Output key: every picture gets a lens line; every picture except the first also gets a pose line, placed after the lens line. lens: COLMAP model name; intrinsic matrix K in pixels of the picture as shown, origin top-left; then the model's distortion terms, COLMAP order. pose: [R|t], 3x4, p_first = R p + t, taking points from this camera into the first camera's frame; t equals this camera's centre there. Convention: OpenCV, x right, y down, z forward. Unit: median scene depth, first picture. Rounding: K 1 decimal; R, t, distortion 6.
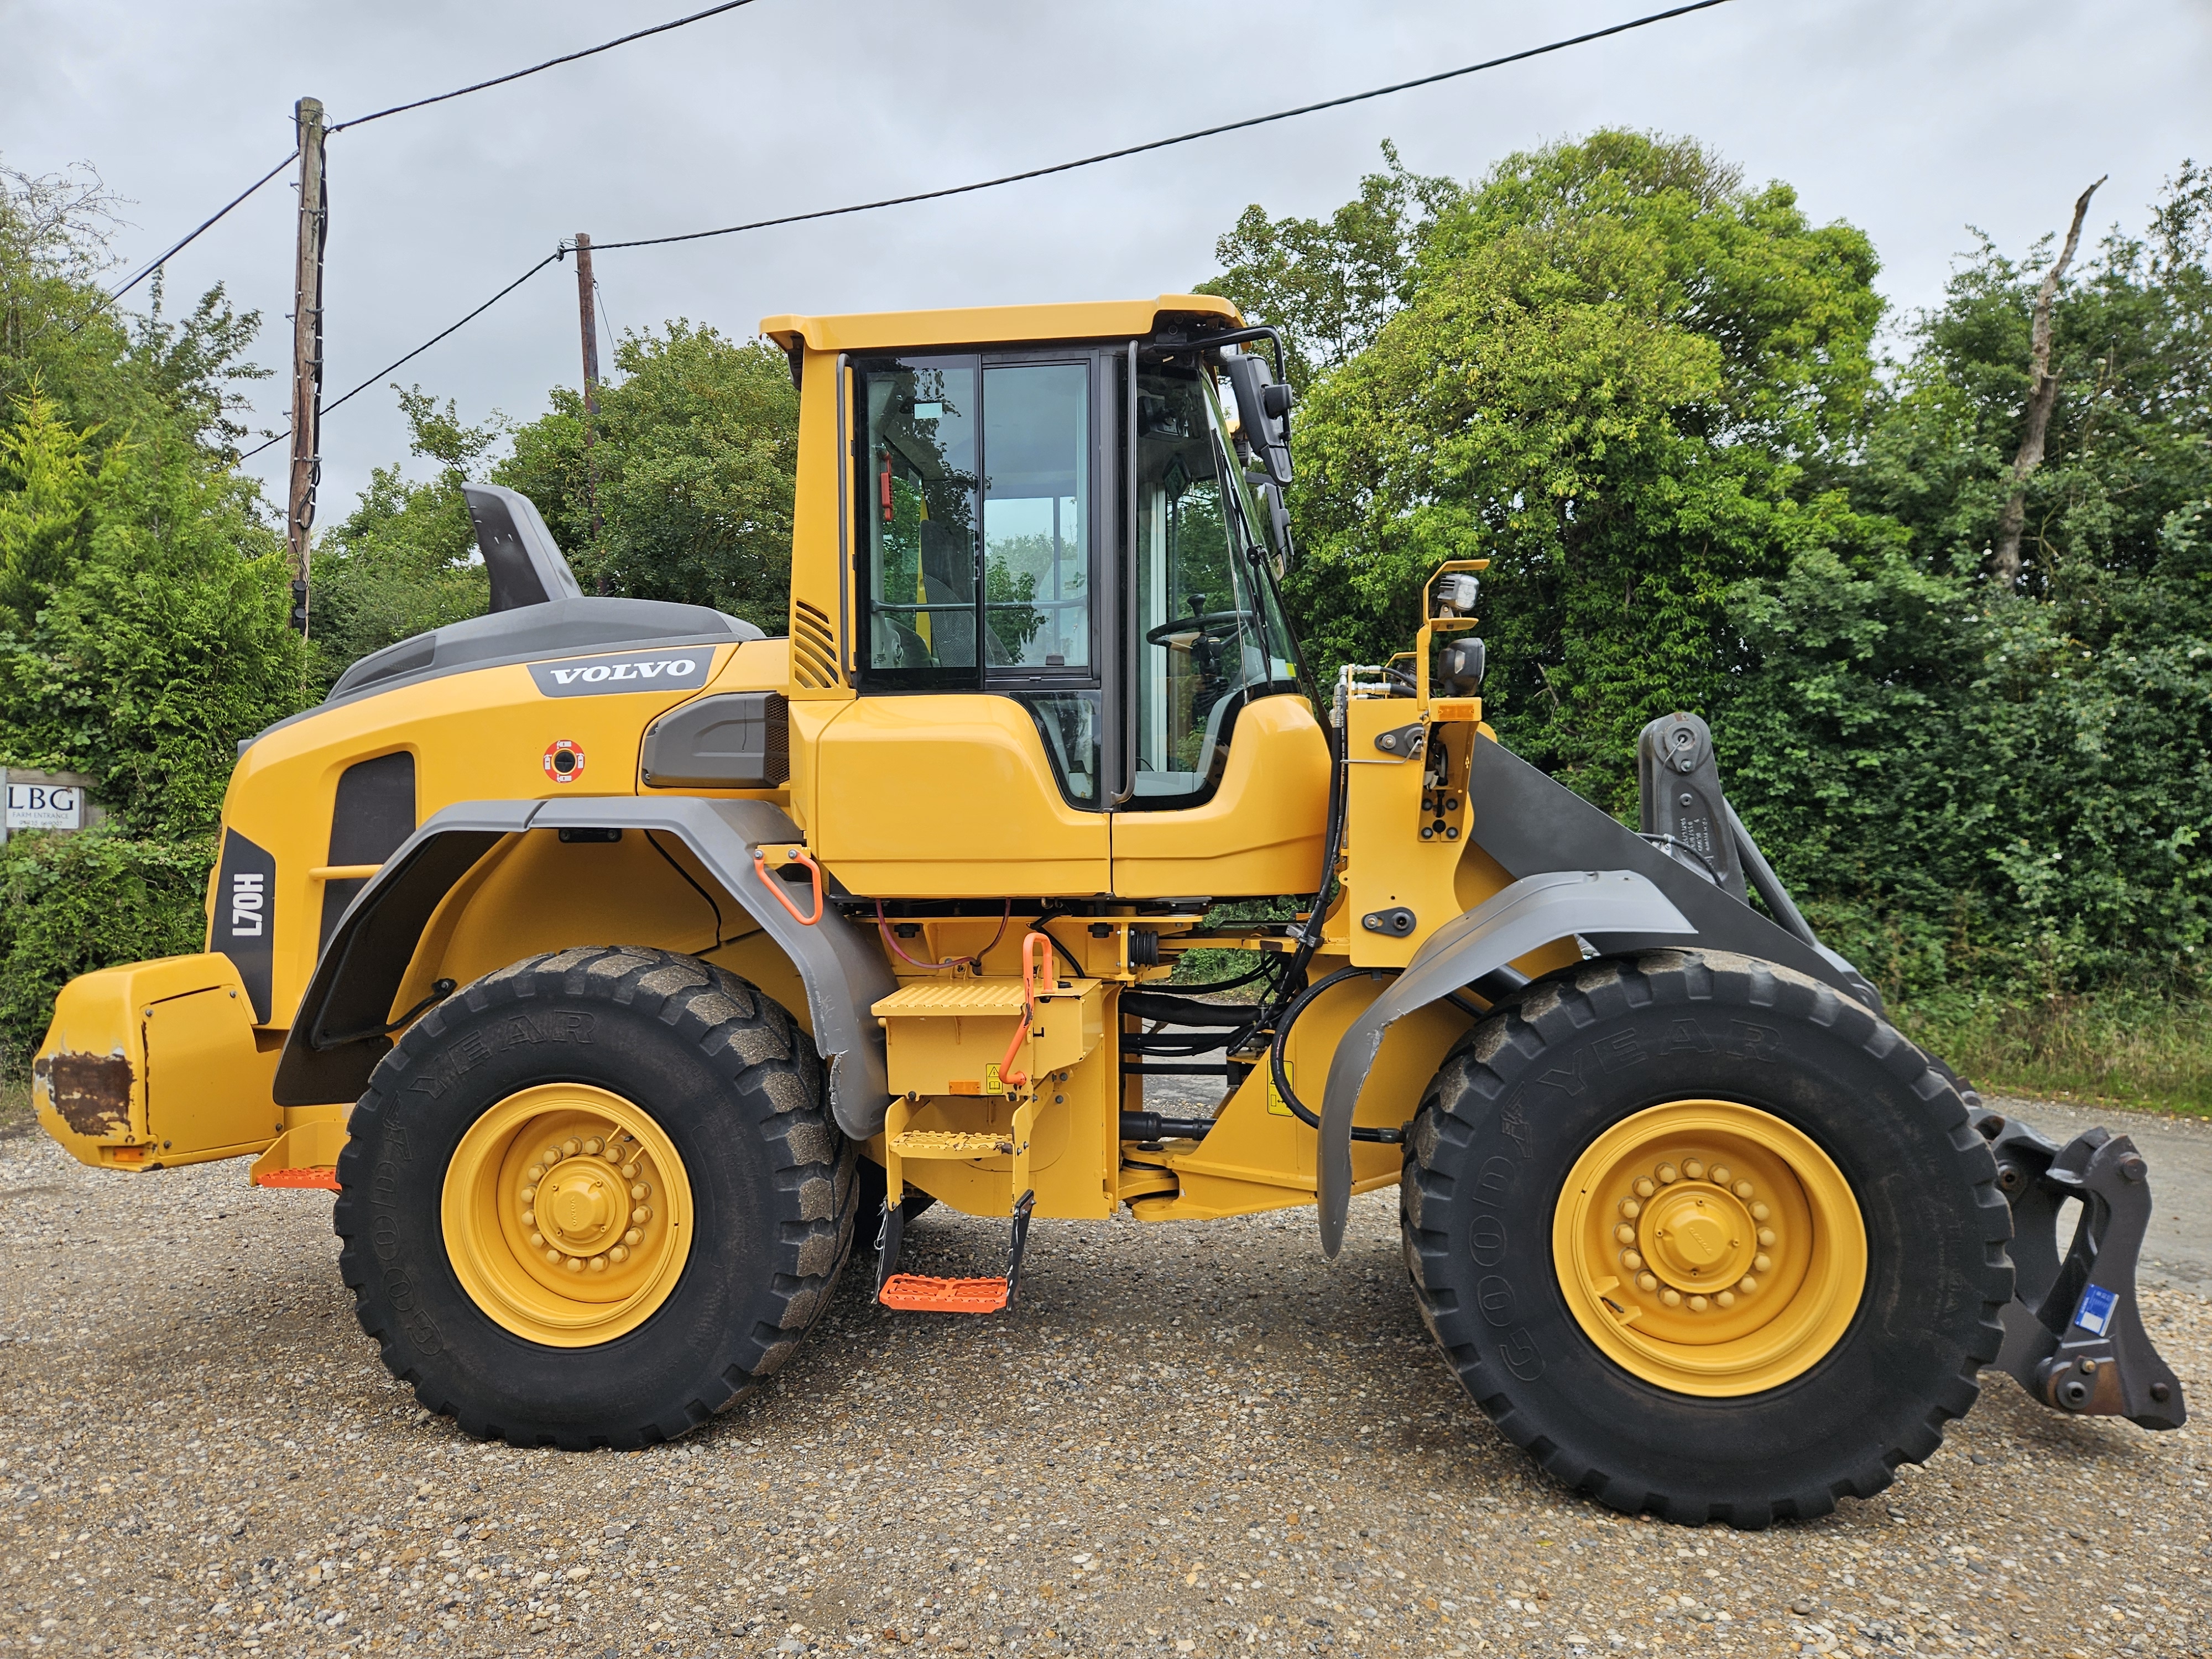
lens RADIAL K [[1524.7, 0, 1068.1], [0, 1524.7, 831.7], [0, 0, 1]] dist [0.054449, -0.036746]
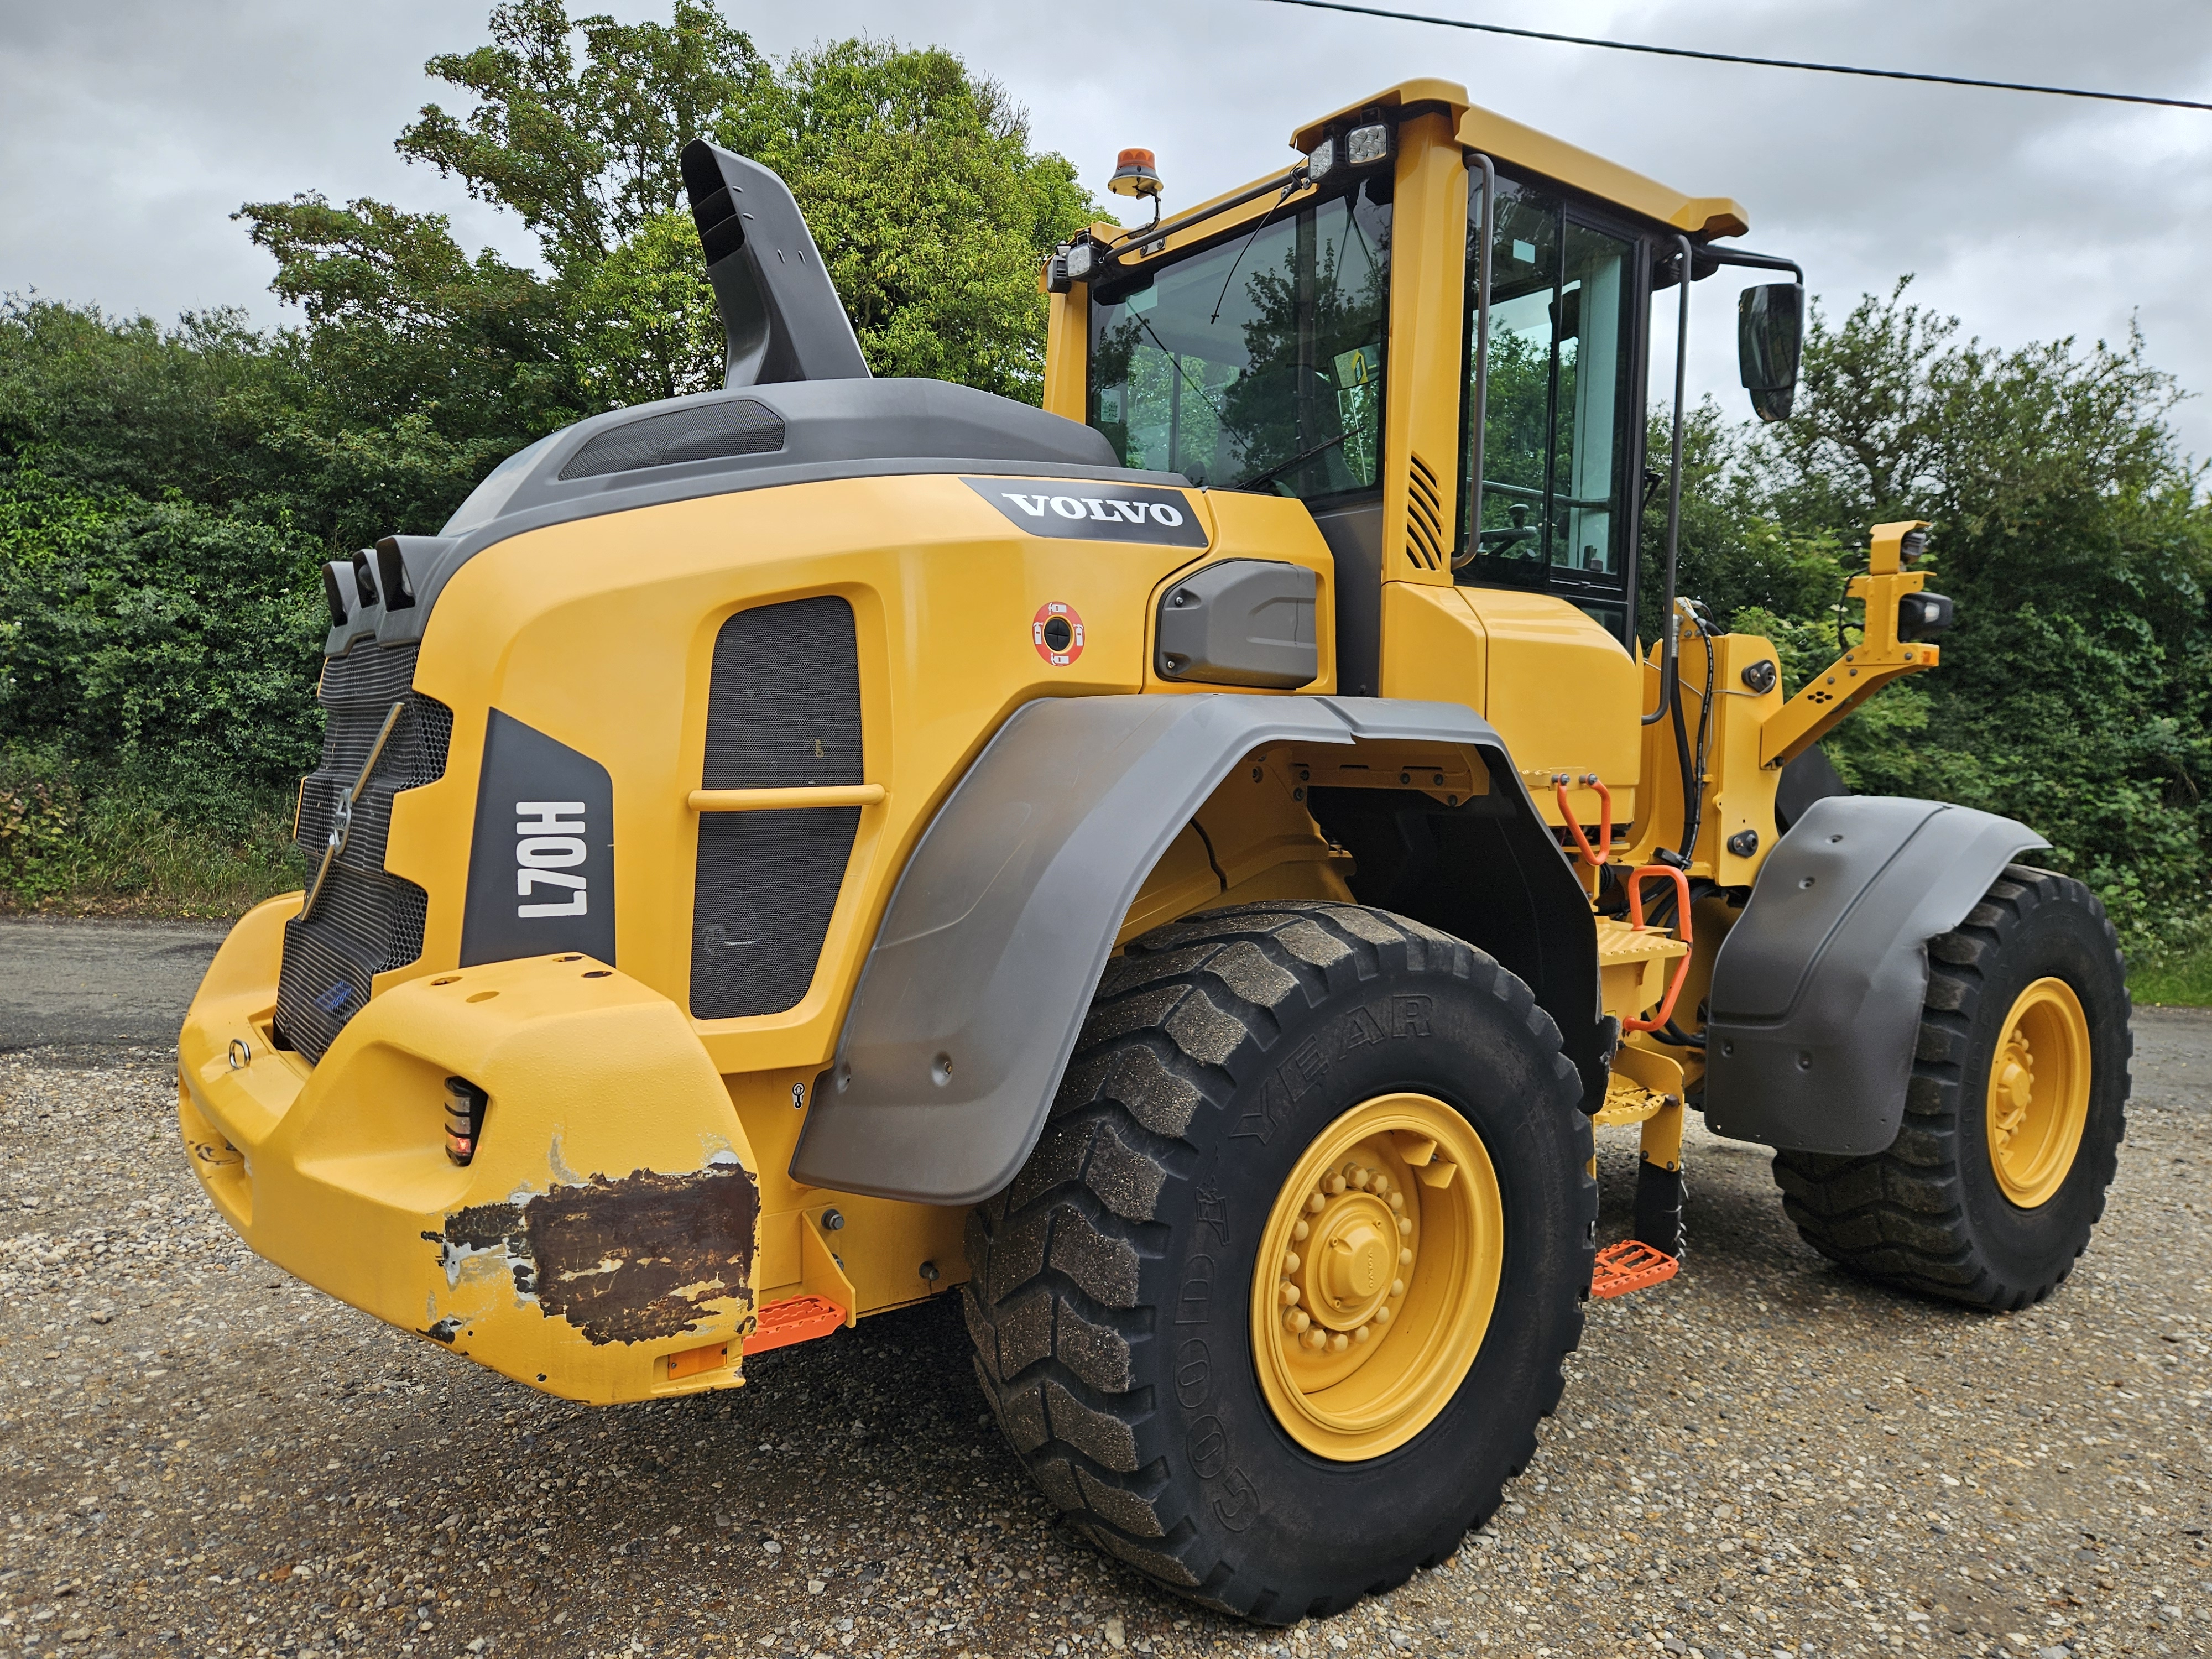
lens RADIAL K [[1524.7, 0, 1100.6], [0, 1524.7, 818.5], [0, 0, 1]] dist [0.054449, -0.036746]
pose [[0.693720, -0.011159, 0.720158, -0.862945], [-0.026774, 0.998789, 0.041268, 0.007679], [-0.719747, -0.047910, 0.692582, 0.557874]]
